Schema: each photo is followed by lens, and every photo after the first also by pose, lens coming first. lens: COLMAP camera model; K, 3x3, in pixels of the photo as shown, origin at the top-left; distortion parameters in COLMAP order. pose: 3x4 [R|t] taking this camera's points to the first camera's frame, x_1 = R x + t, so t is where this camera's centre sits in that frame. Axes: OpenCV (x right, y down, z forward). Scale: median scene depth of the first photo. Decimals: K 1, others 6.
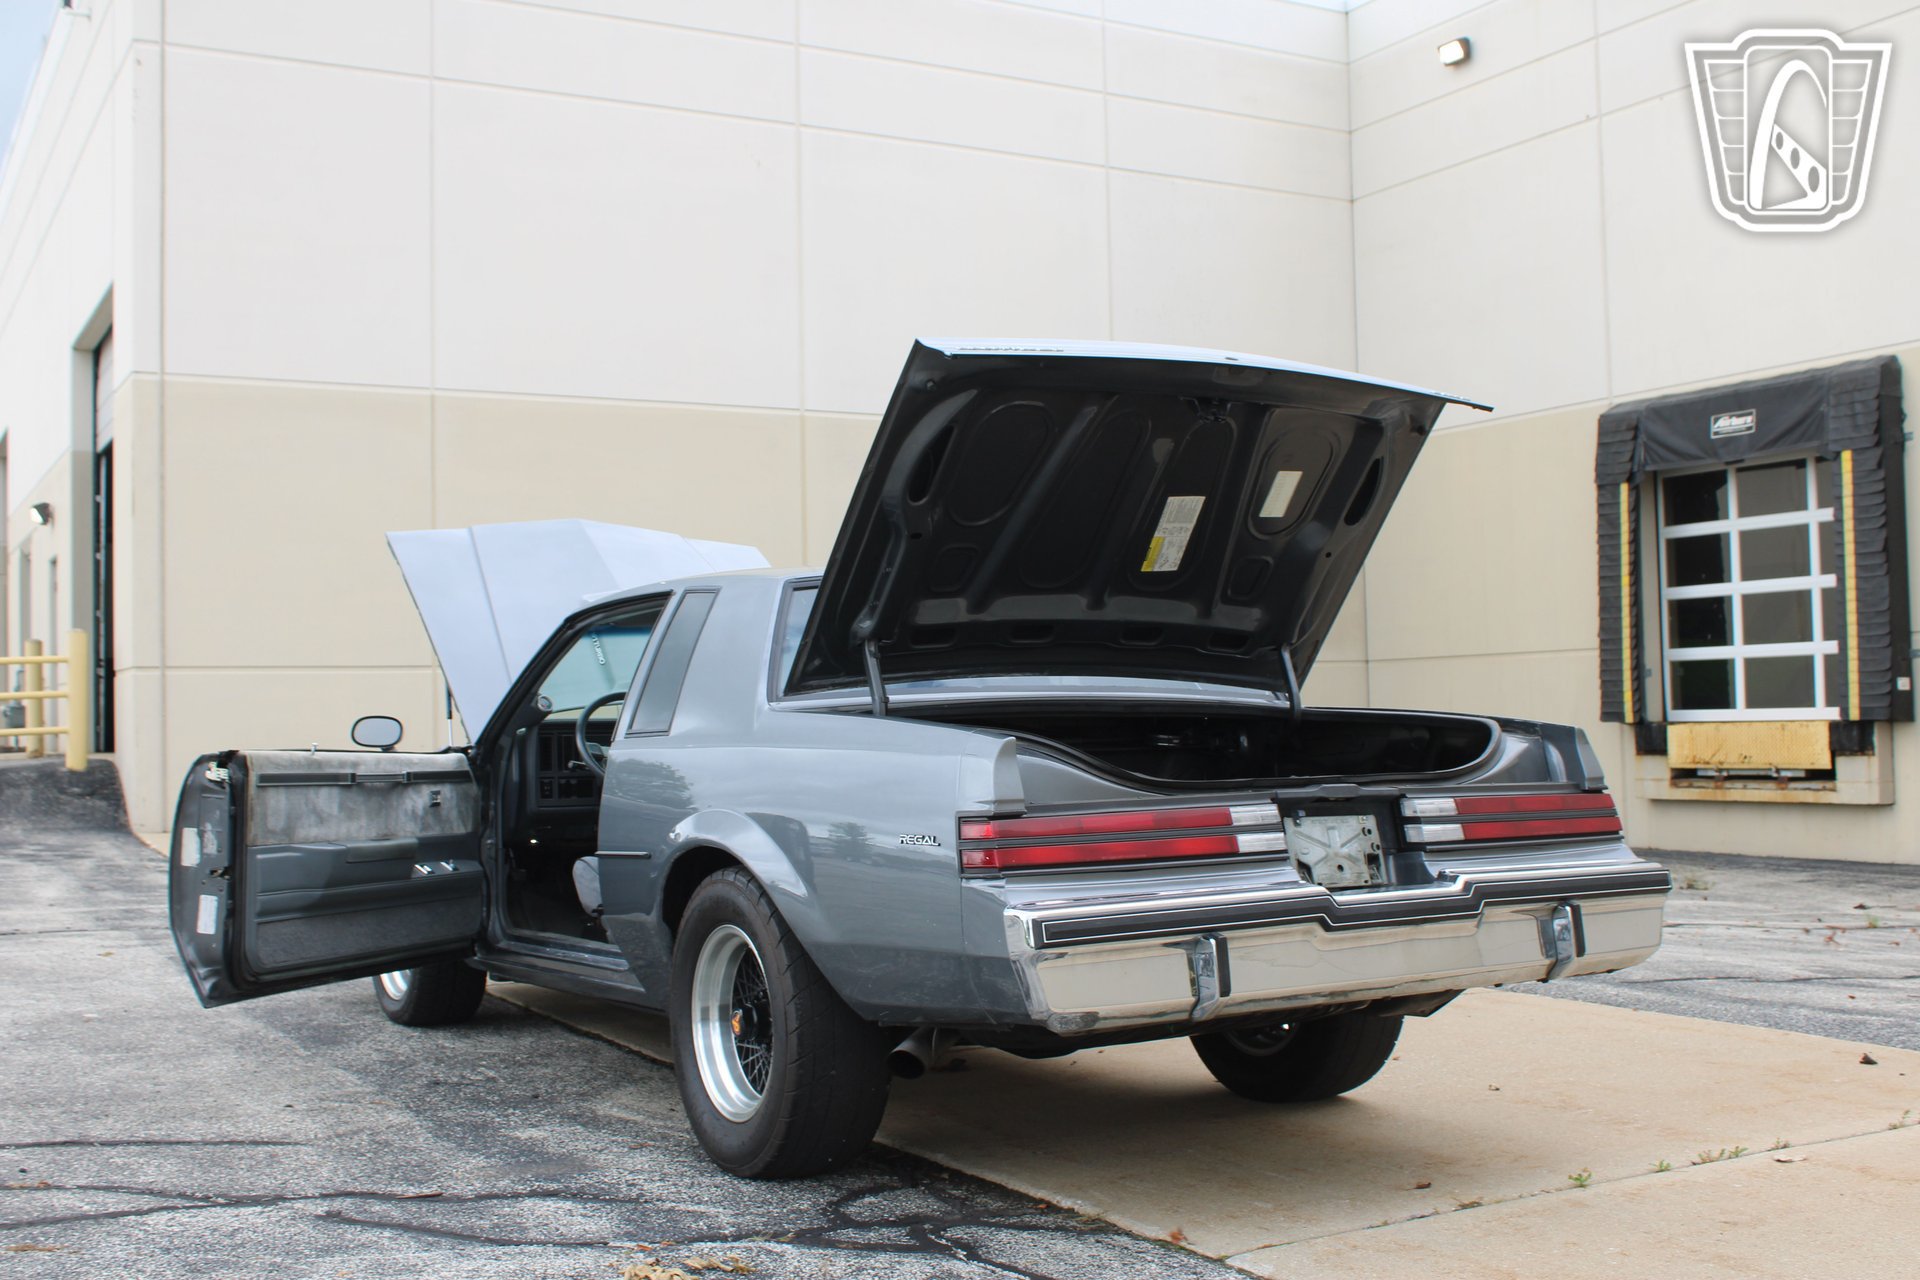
lens RADIAL K [[2050.9, 0, 939.2], [0, 2050.9, 645.3], [0, 0, 1]] dist [-0.135250, 0.215929]
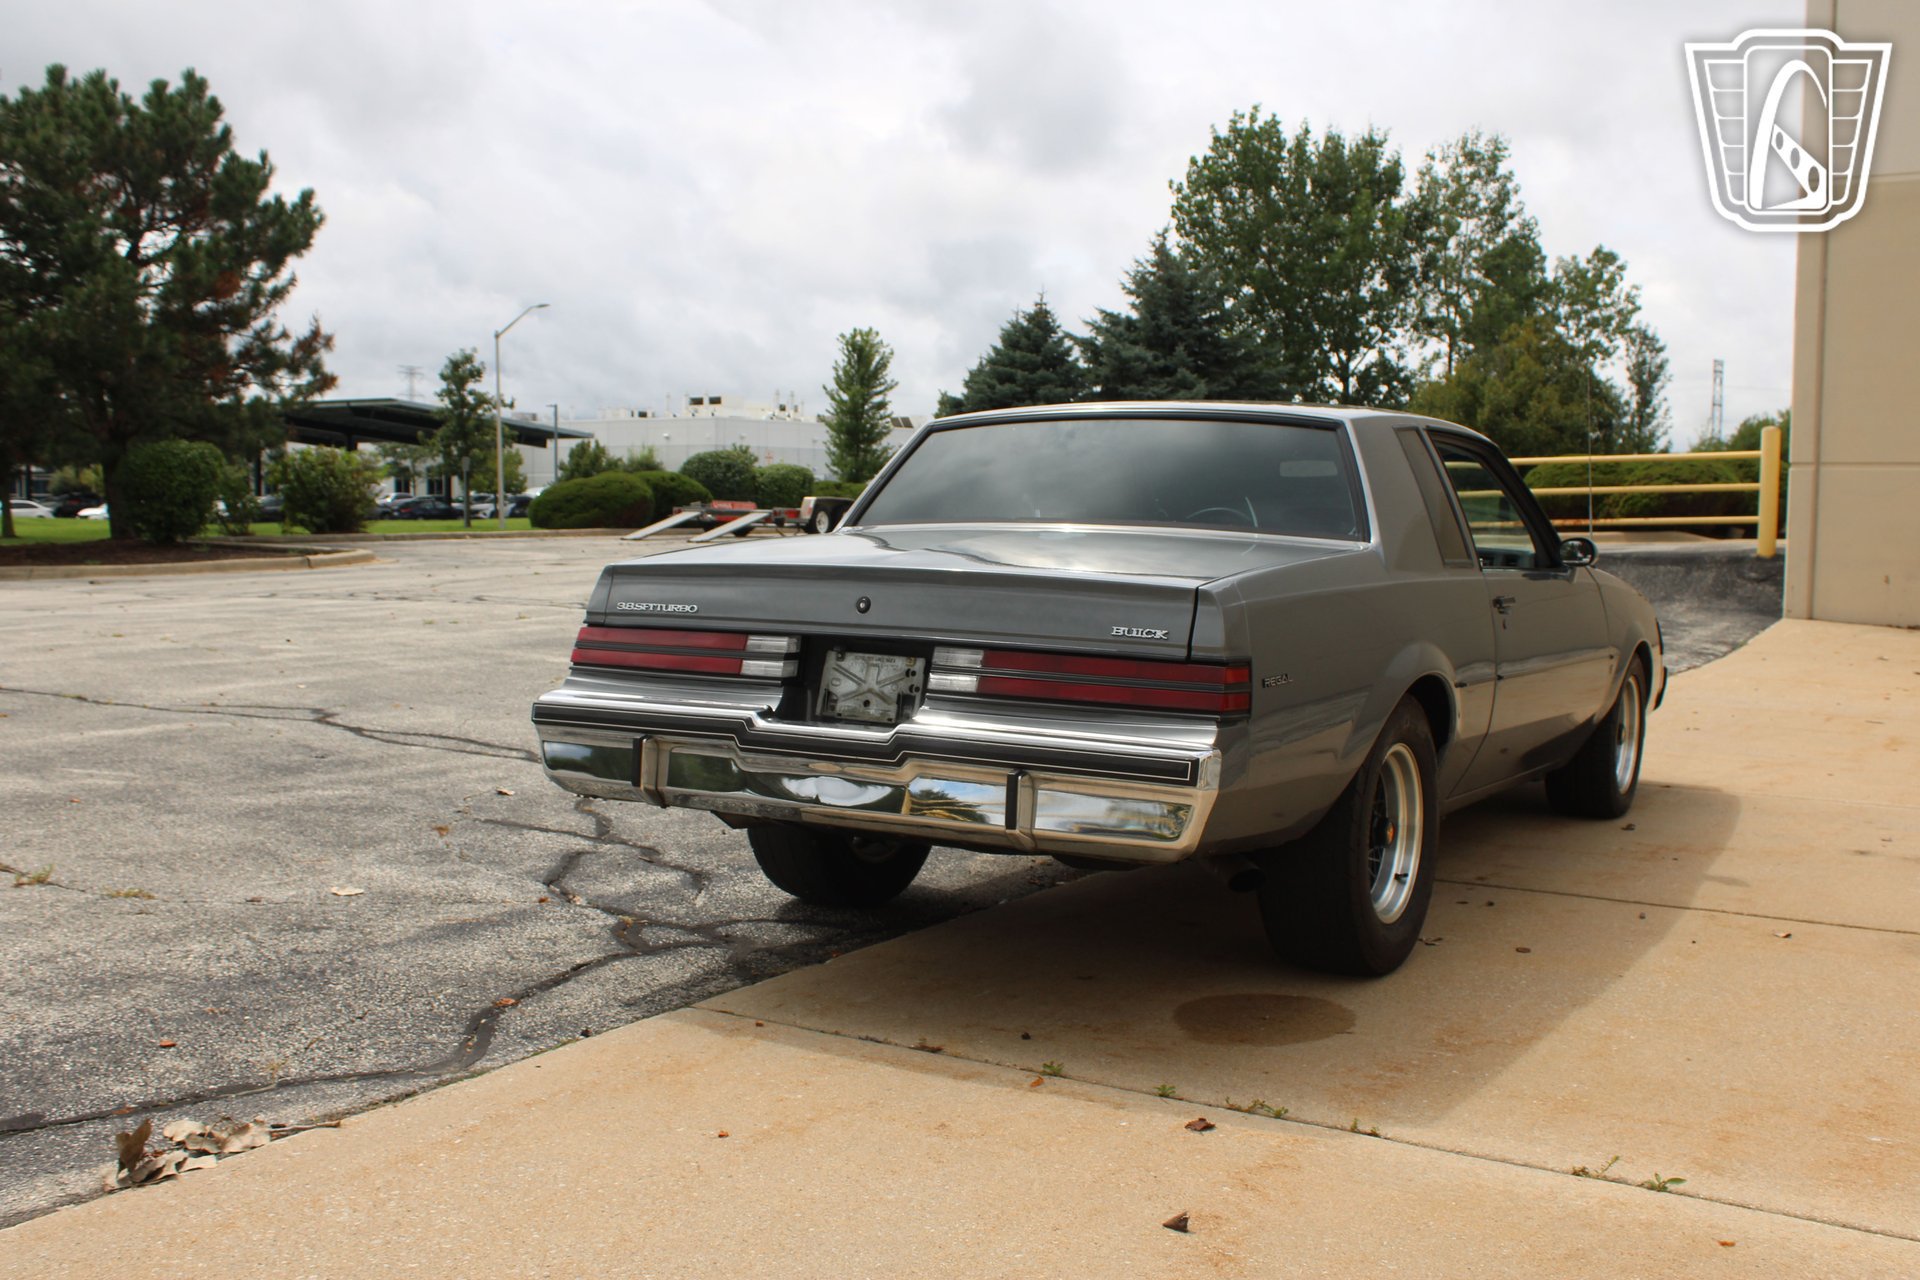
lens RADIAL K [[1914.3, 0, 955.7], [0, 1914.3, 648.9], [0, 0, 1]] dist [-0.137624, 0.161659]
pose [[0.475861, 0.090041, -0.874899, 0.273293], [0.014328, 0.993820, 0.110073, -0.007003], [0.879404, -0.064916, 0.471630, 0.143995]]
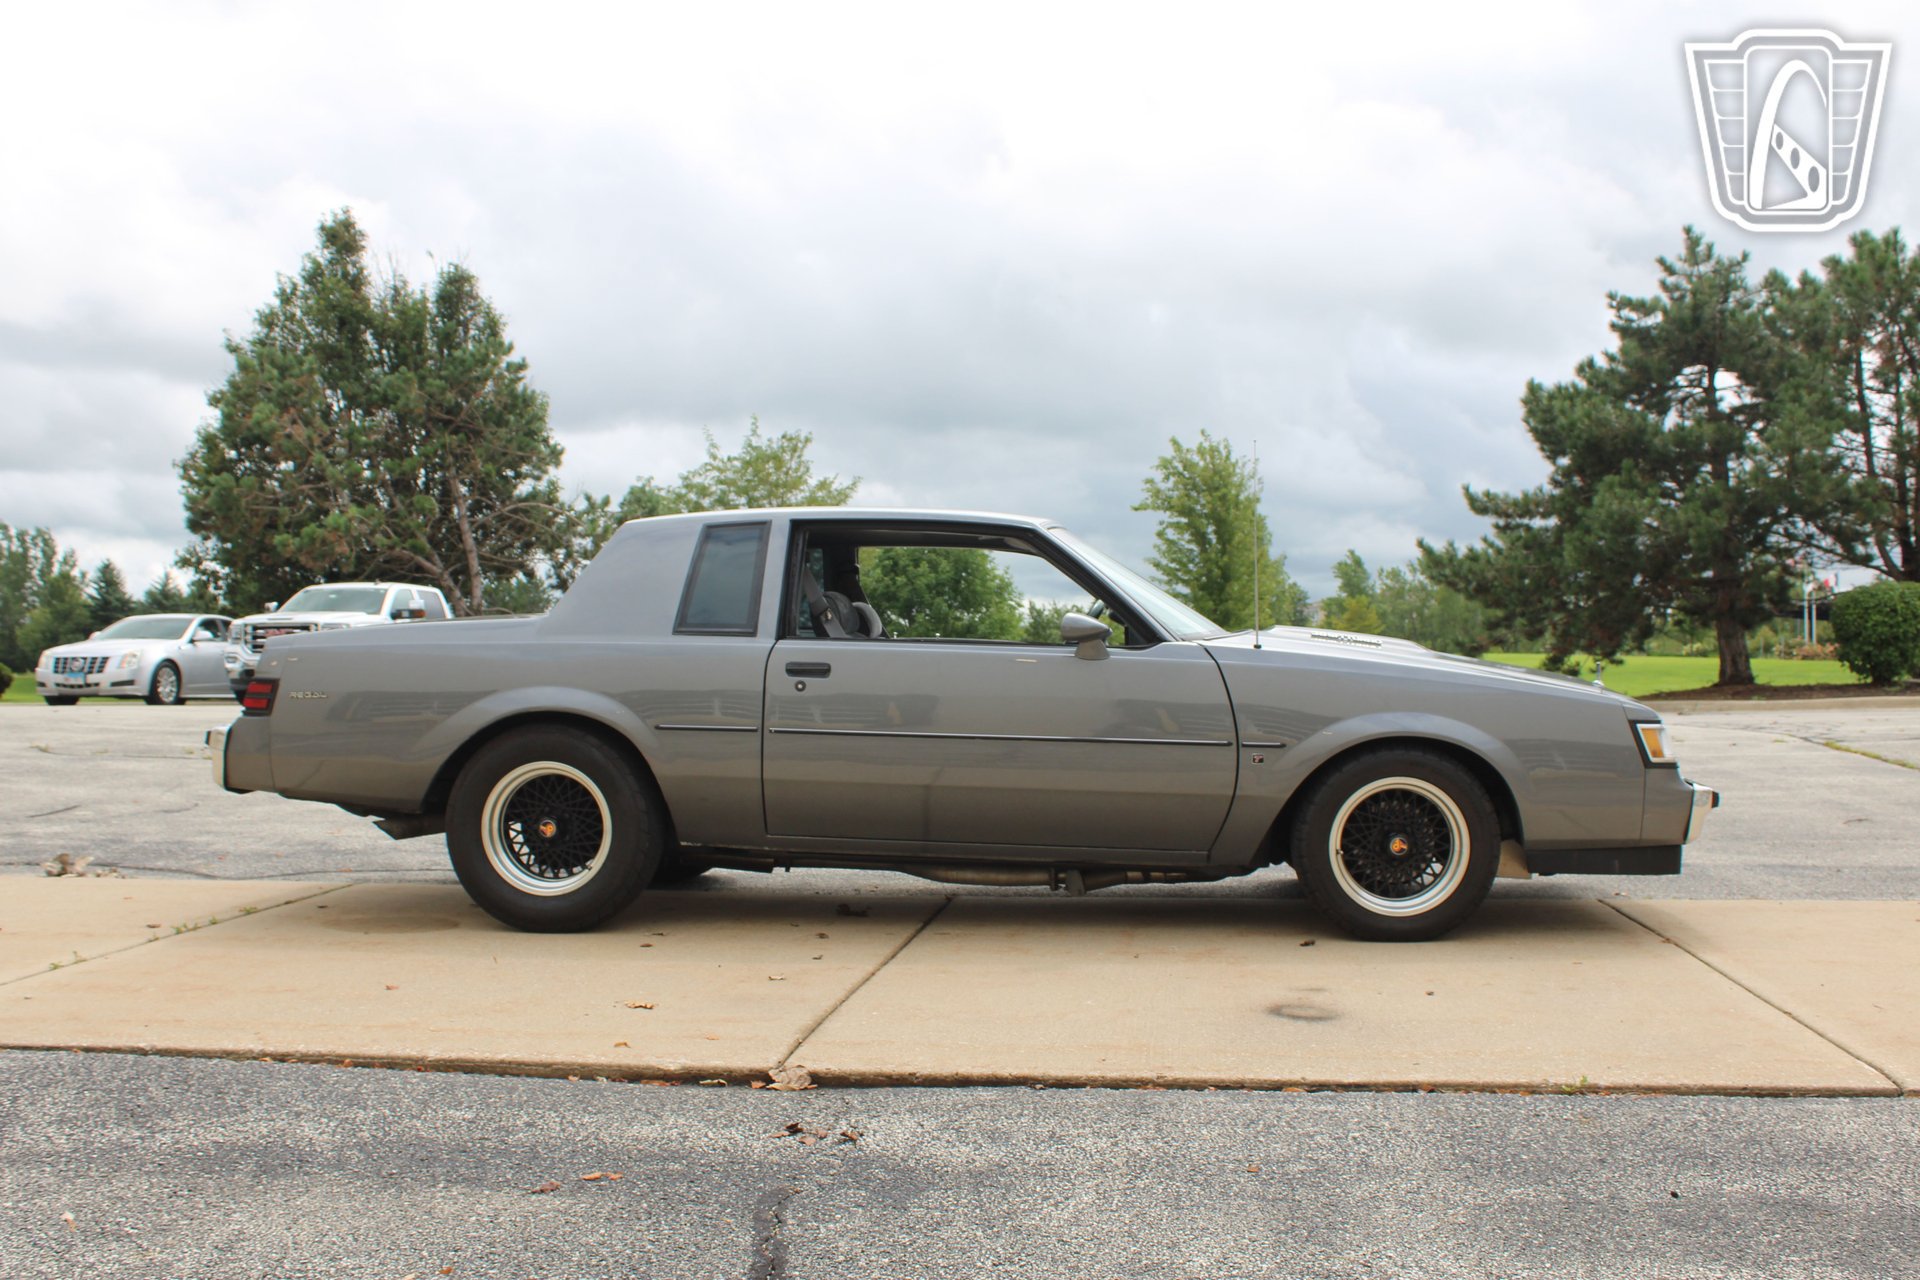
lens RADIAL K [[1906.8, 0, 958.2], [0, 1906.8, 684.0], [0, 0, 1]] dist [-0.135228, 0.139548]
pose [[-0.589986, 0.031863, -0.806784, 0.316800], [0.042330, 0.999068, 0.008502, 0.023352], [0.806303, -0.029135, -0.590785, 0.622428]]
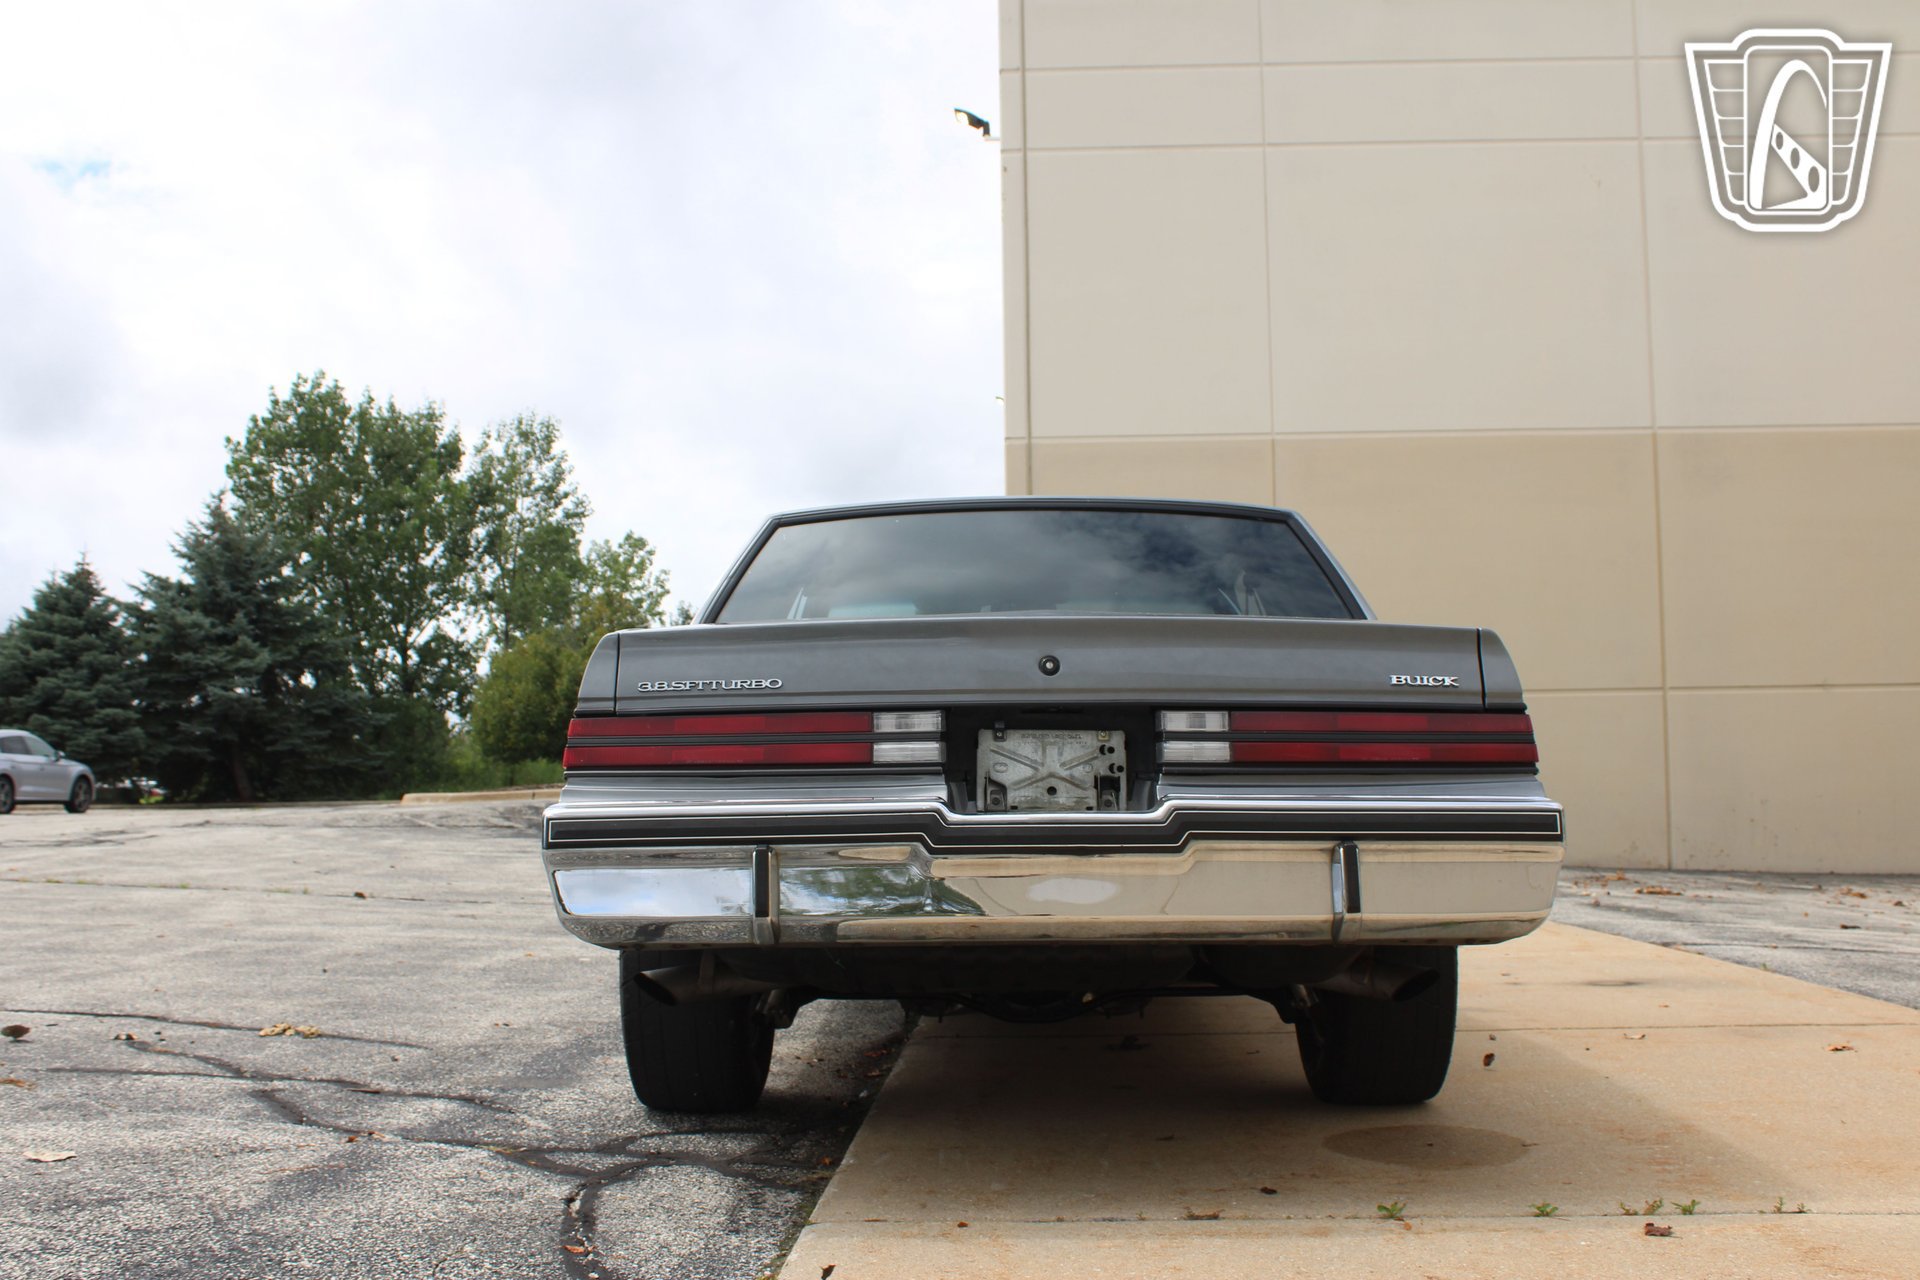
lens RADIAL K [[1914.3, 0, 955.7], [0, 1914.3, 648.9], [0, 0, 1]] dist [-0.137624, 0.161659]
pose [[0.848967, -0.029324, -0.527632, 0.145507], [0.013566, 0.999339, -0.033713, 0.019351], [0.528272, 0.021463, 0.848804, 0.078418]]
